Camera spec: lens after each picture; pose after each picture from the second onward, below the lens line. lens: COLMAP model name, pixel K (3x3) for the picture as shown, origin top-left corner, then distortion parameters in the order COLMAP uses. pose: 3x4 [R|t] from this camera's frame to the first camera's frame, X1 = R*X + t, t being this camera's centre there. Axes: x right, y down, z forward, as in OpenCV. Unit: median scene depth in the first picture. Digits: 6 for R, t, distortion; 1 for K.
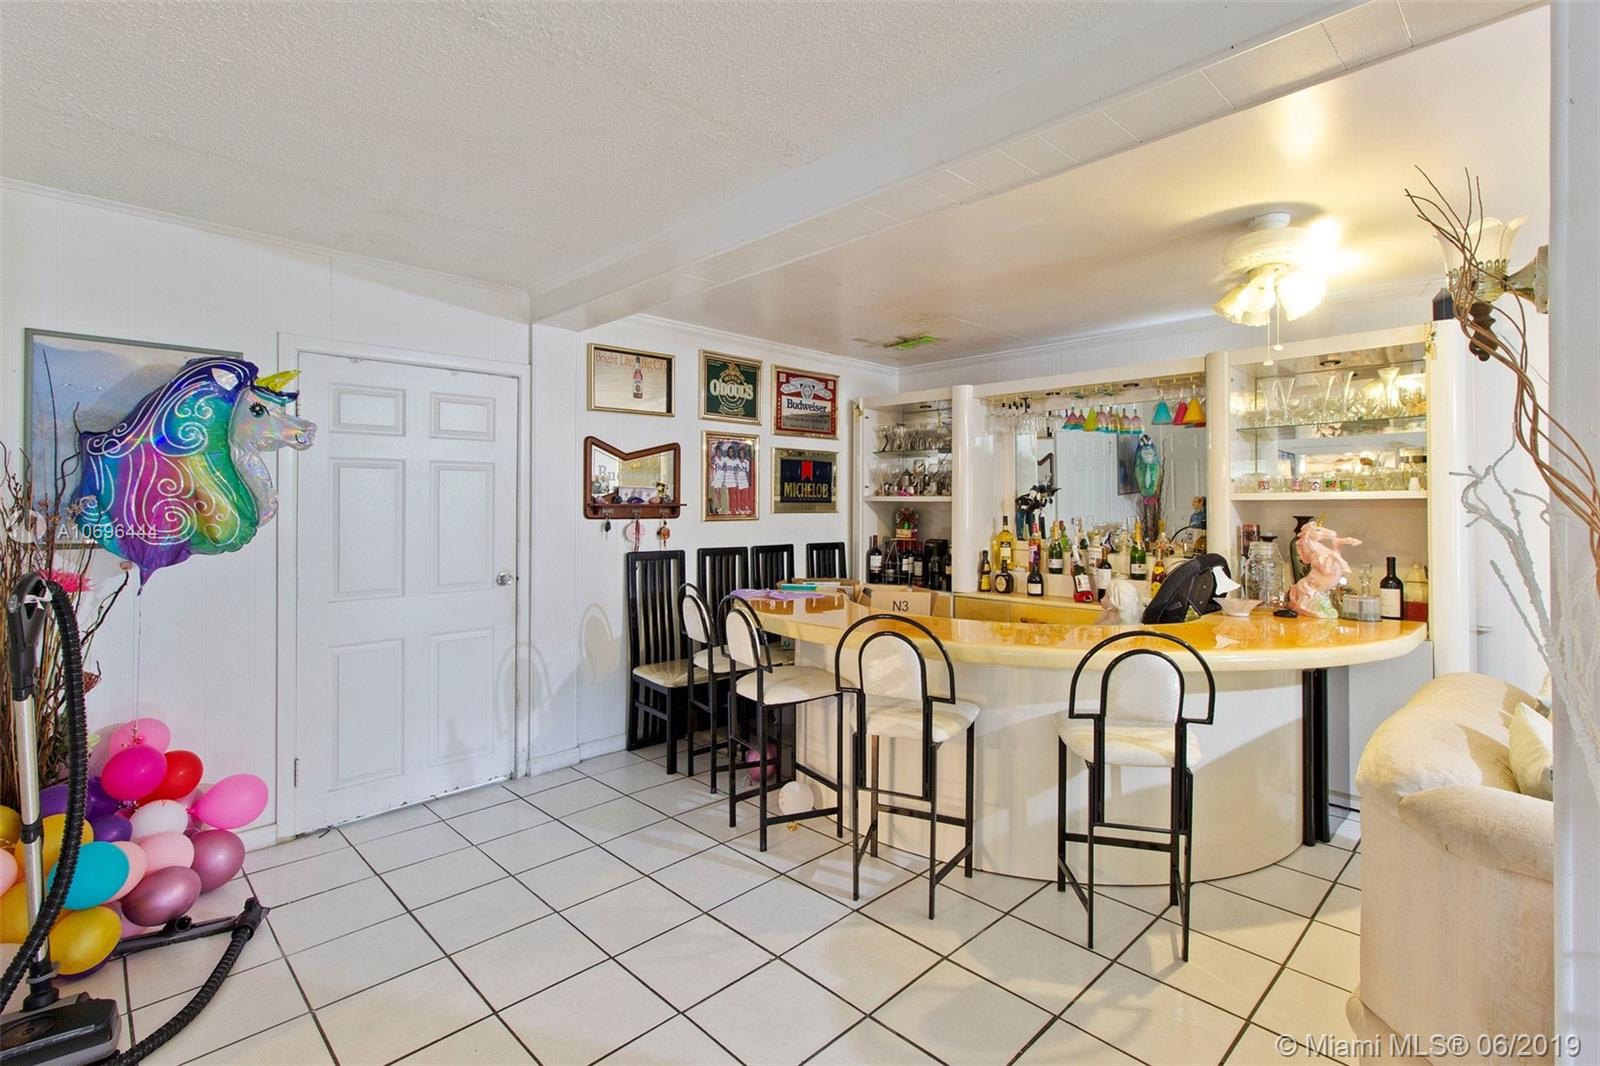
lens RADIAL K [[737.2, 0, 794.5], [0, 737.2, 521.2], [0, 0, 1]] dist [0.001334, 0.000789]
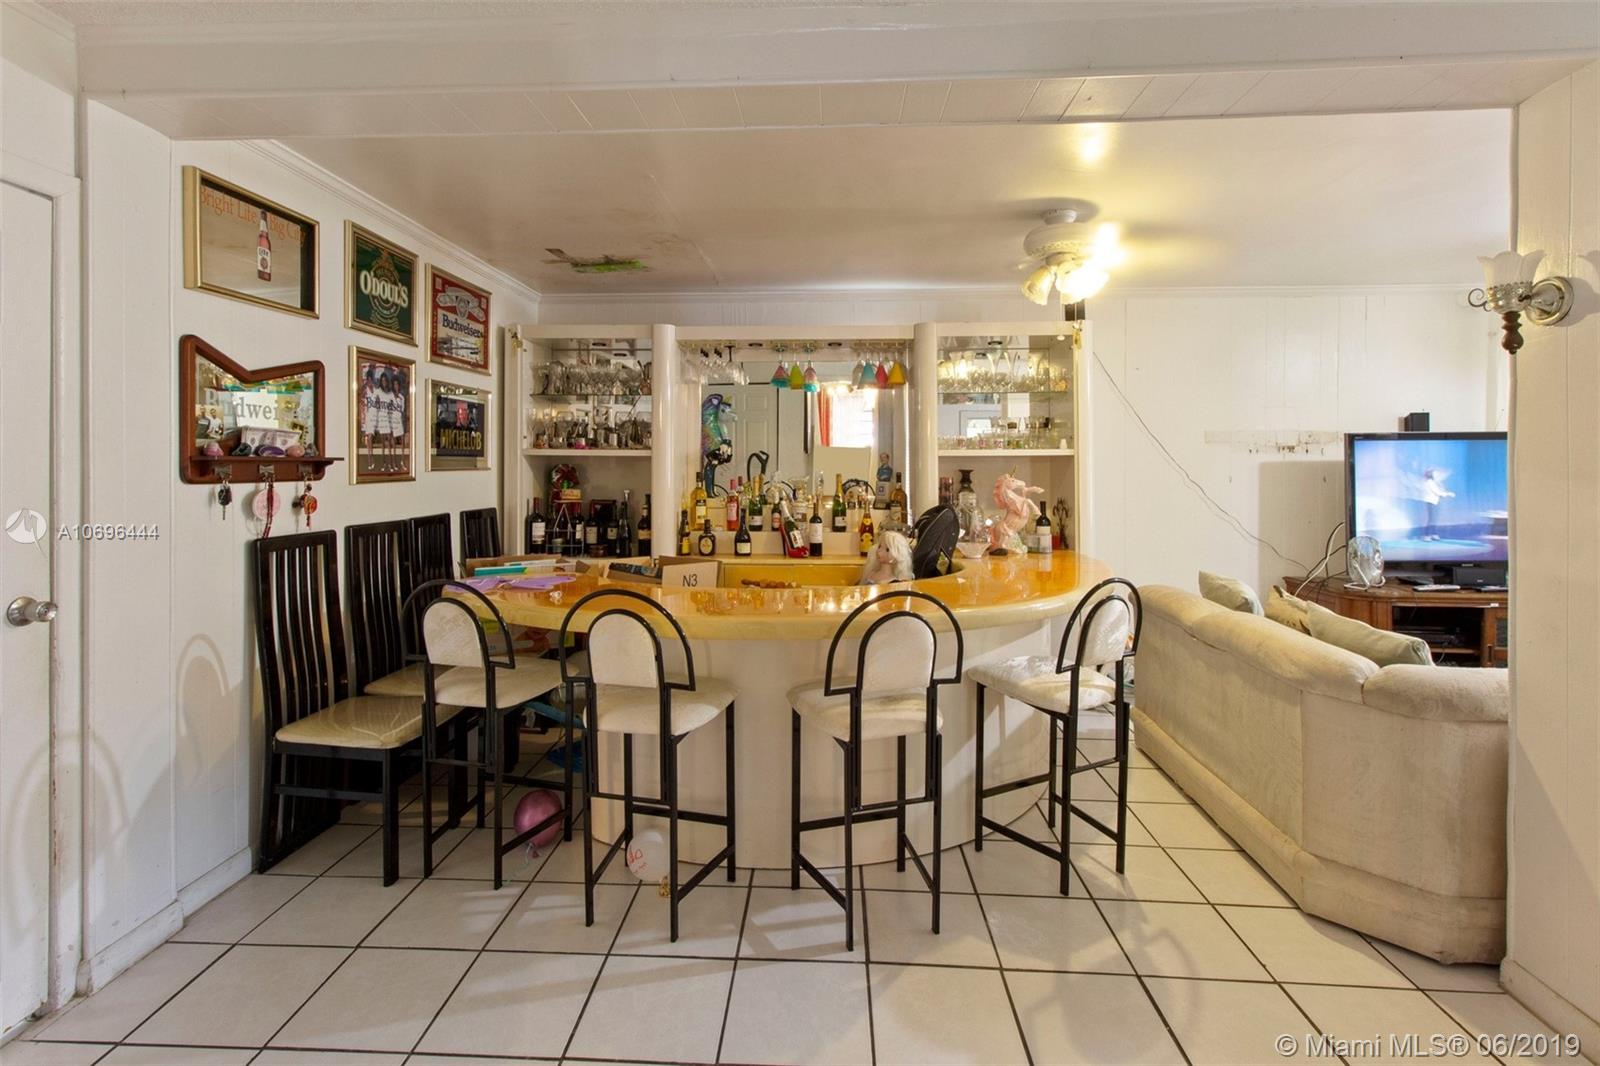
lens RADIAL K [[756.0, 0, 780.6], [0, 756.0, 477.8], [0, 0, 1]] dist [0.002139, 0.001050]
pose [[0.742111, -0.014078, 0.670130, -0.309199], [0.013959, 0.999887, 0.005547, -0.004130], [-0.670132, 0.005238, 0.742223, 0.259467]]
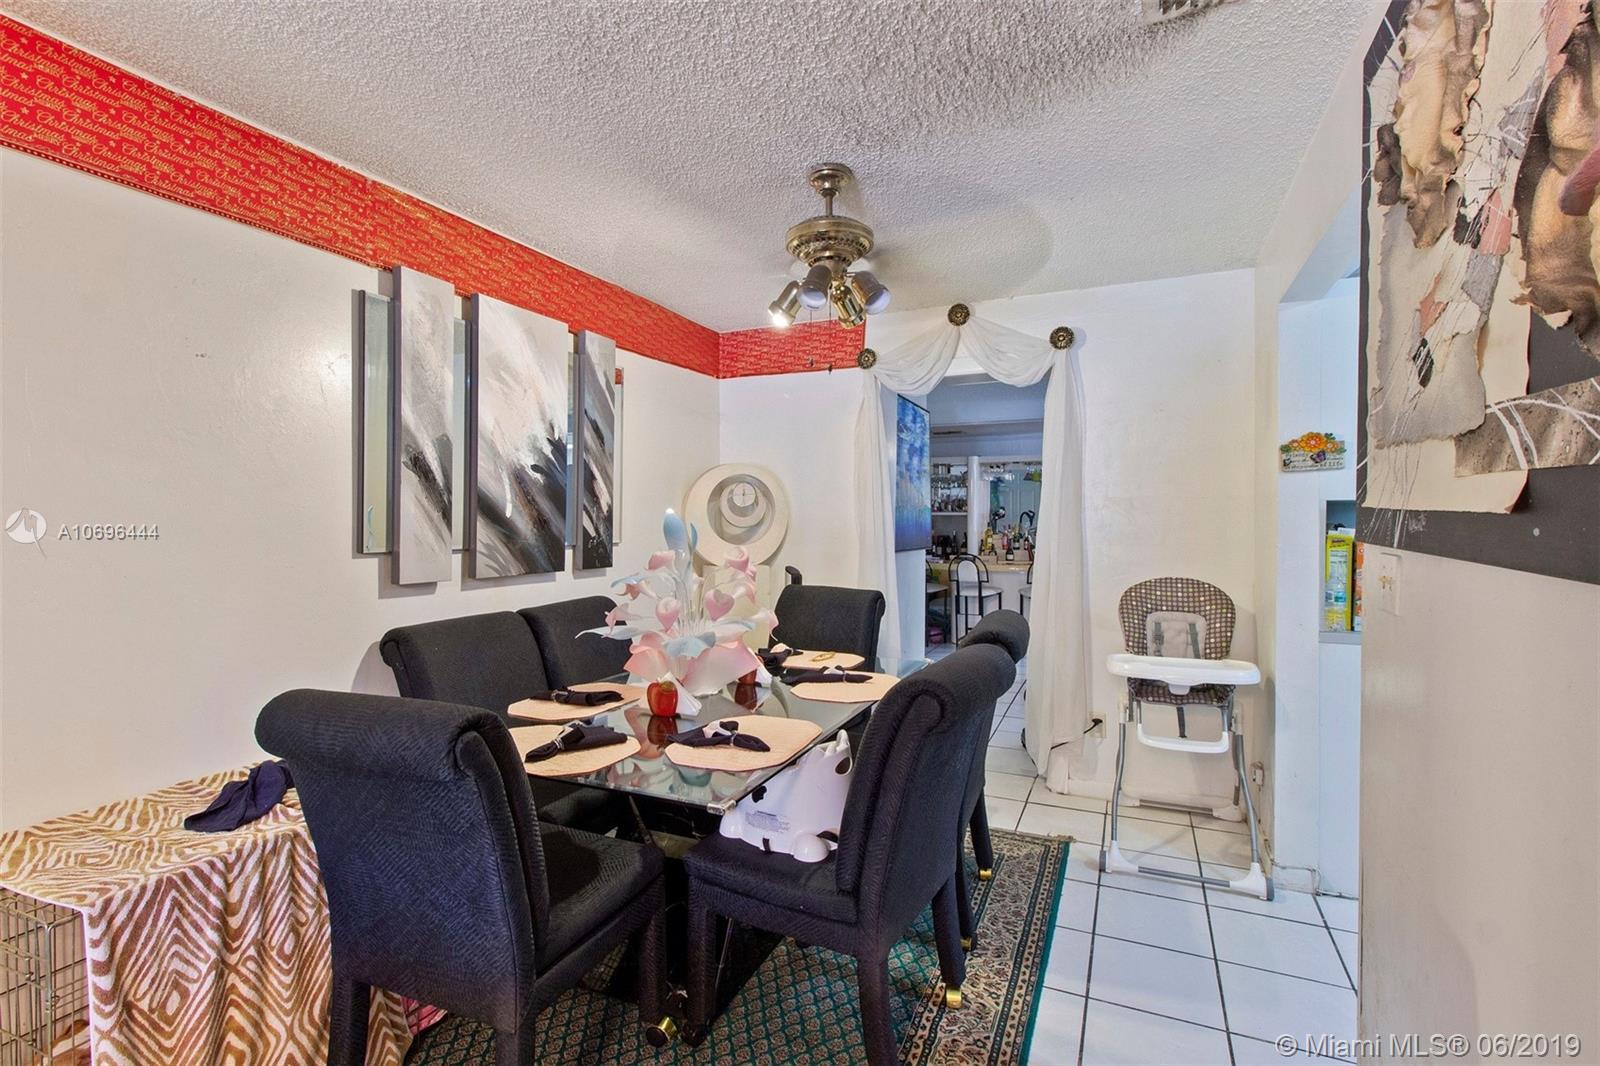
lens RADIAL K [[737.2, 0, 794.5], [0, 737.2, 521.2], [0, 0, 1]] dist [0.001334, 0.000789]
pose [[0.930778, -0.003553, 0.365567, -1.056783], [0.009409, 0.999854, -0.014238, 0.015837], [-0.365463, 0.016692, 0.930676, -0.751655]]
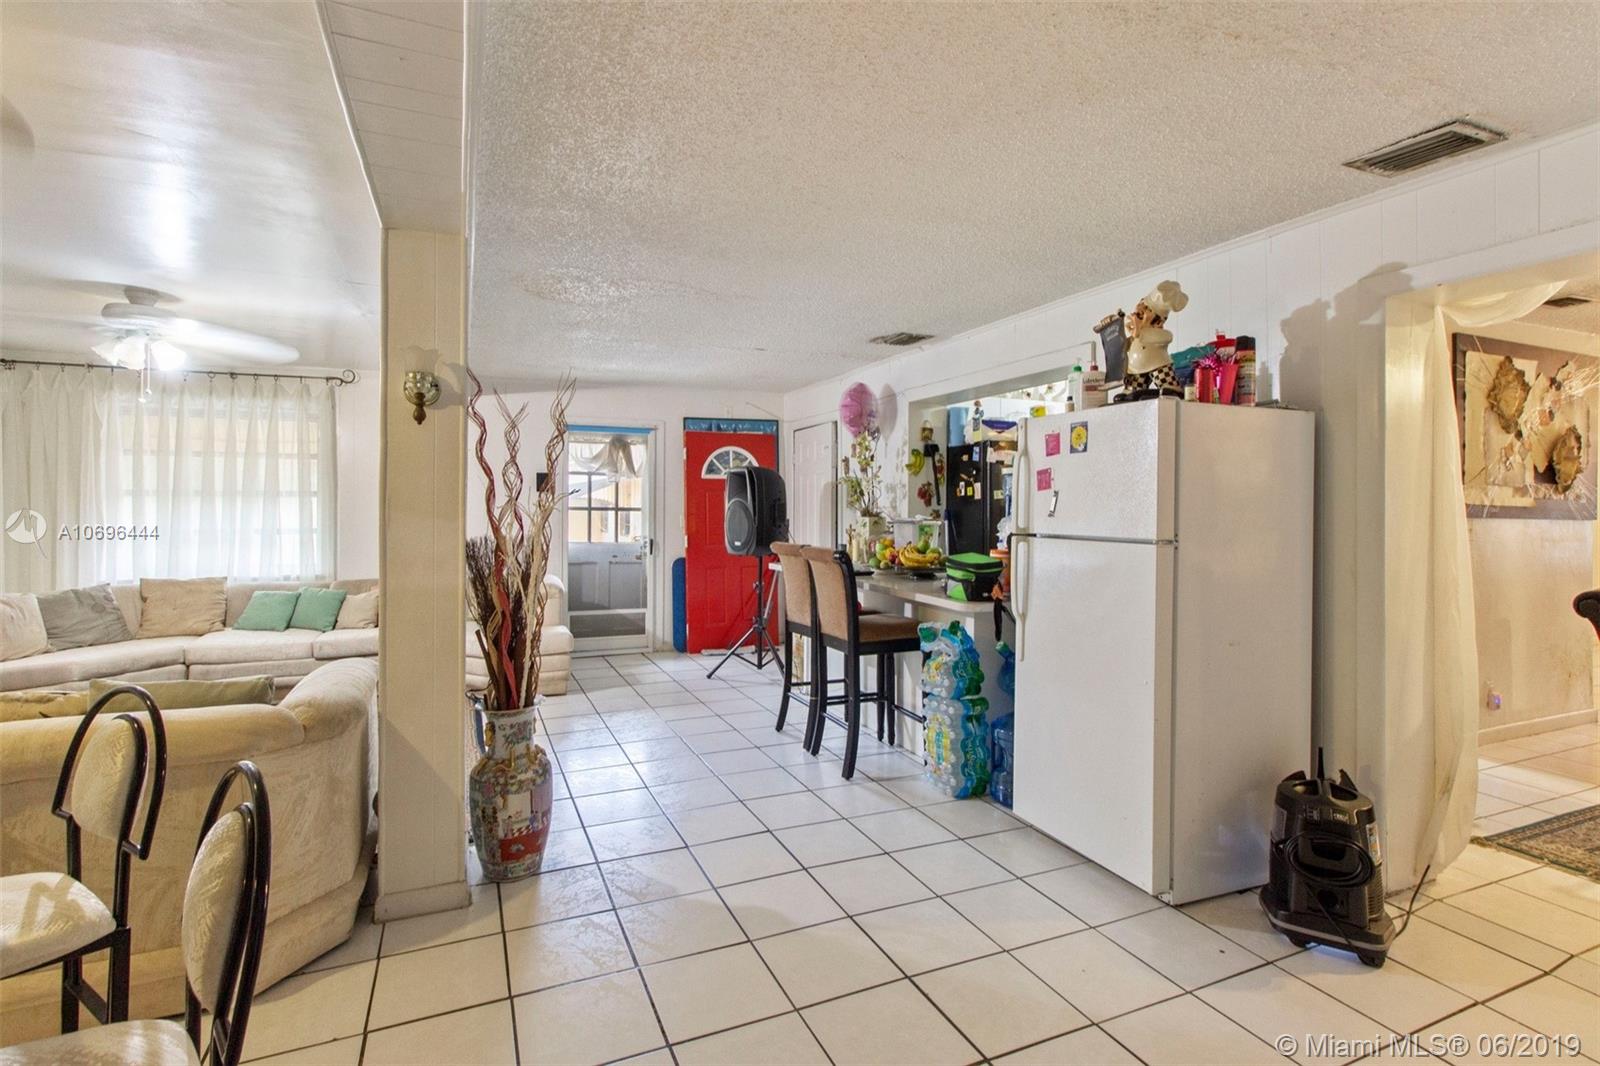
lens RADIAL K [[759.2, 0, 795.9], [0, 759.2, 505.9], [0, 0, 1]] dist [0.000288, 0.000269]
pose [[-0.936358, -0.003489, 0.351029, -0.182957], [0.005853, 0.999656, 0.025547, -0.017297], [-0.350998, 0.025975, -0.936016, 0.729797]]
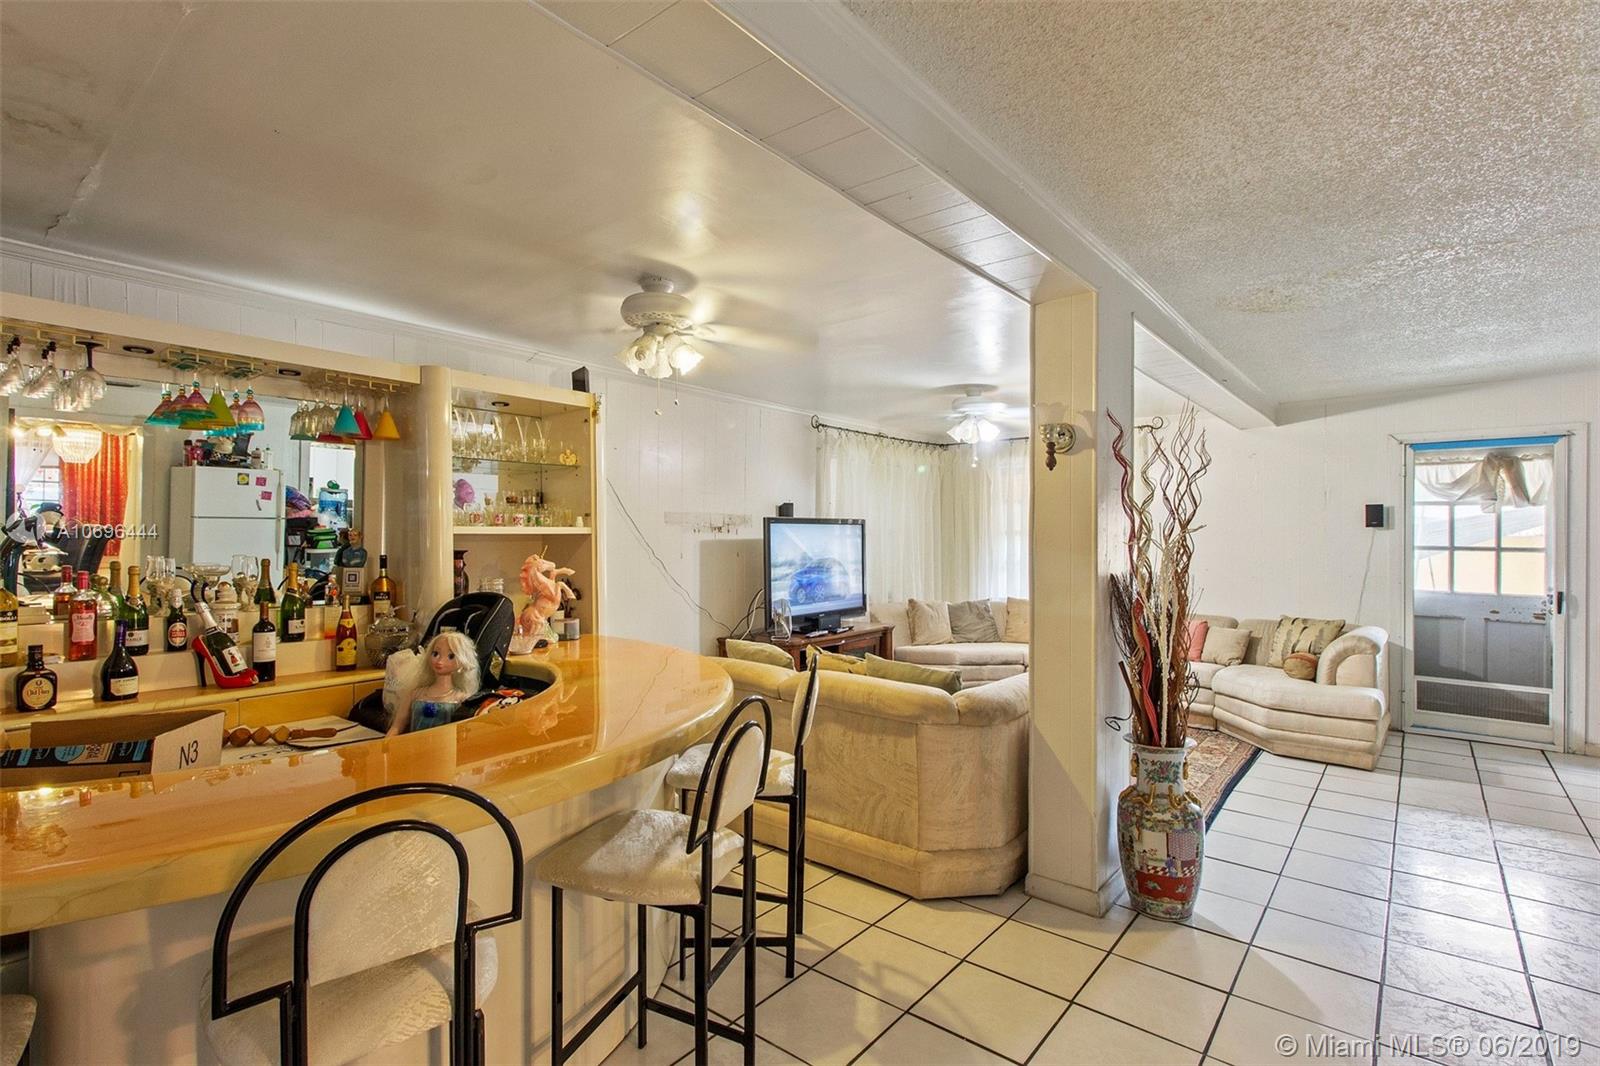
lens RADIAL K [[763.3, 0, 804.4], [0, 763.3, 544.1], [0, 0, 1]] dist [0.000993, 0.000212]
pose [[-0.117530, -0.006705, 0.993047, -0.338221], [0.020986, 0.999737, 0.009234, -0.013031], [-0.992848, 0.021926, -0.117358, 0.582445]]
